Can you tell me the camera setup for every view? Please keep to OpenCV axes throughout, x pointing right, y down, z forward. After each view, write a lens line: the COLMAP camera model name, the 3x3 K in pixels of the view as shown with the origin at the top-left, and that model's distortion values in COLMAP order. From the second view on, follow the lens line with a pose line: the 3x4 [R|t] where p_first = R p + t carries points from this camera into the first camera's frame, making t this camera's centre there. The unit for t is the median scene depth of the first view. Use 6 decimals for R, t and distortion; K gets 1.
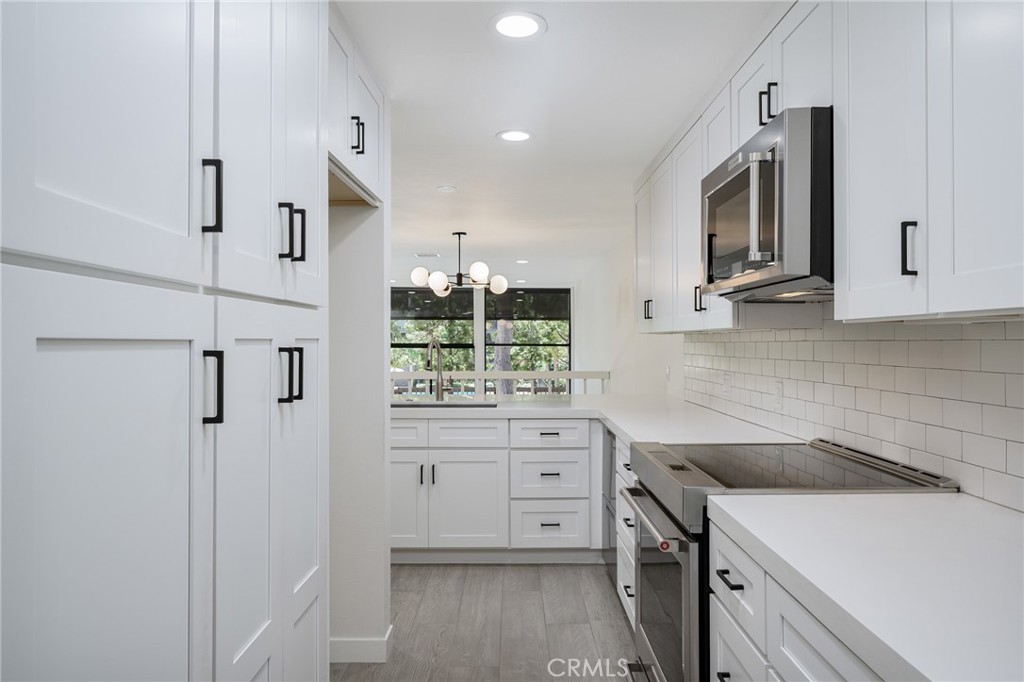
lens RADIAL K [[669.7, 0, 514.5], [0, 669.7, 344.0], [0, 0, 1]] dist [-0.008589, -0.002755]
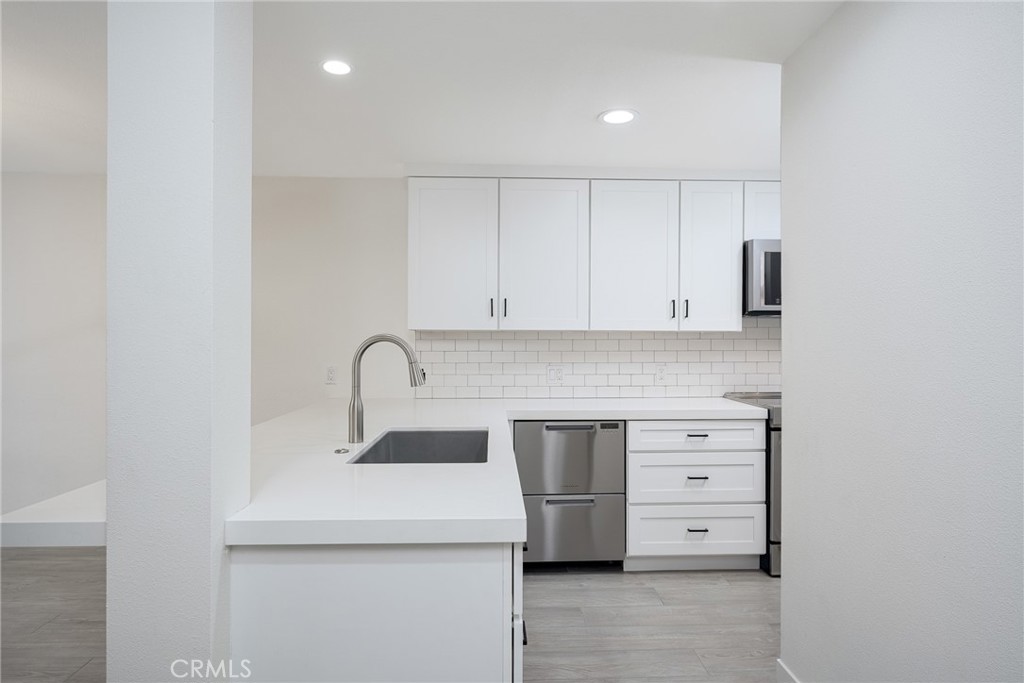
lens RADIAL K [[603.4, 0, 504.7], [0, 603.4, 345.0], [0, 0, 1]] dist [0.007136, 0.000074]
pose [[-0.057328, 0.003873, 0.998348, -0.887834], [-0.010440, 0.999935, -0.004479, 0.018355], [-0.998301, -0.010680, -0.057284, 1.310949]]
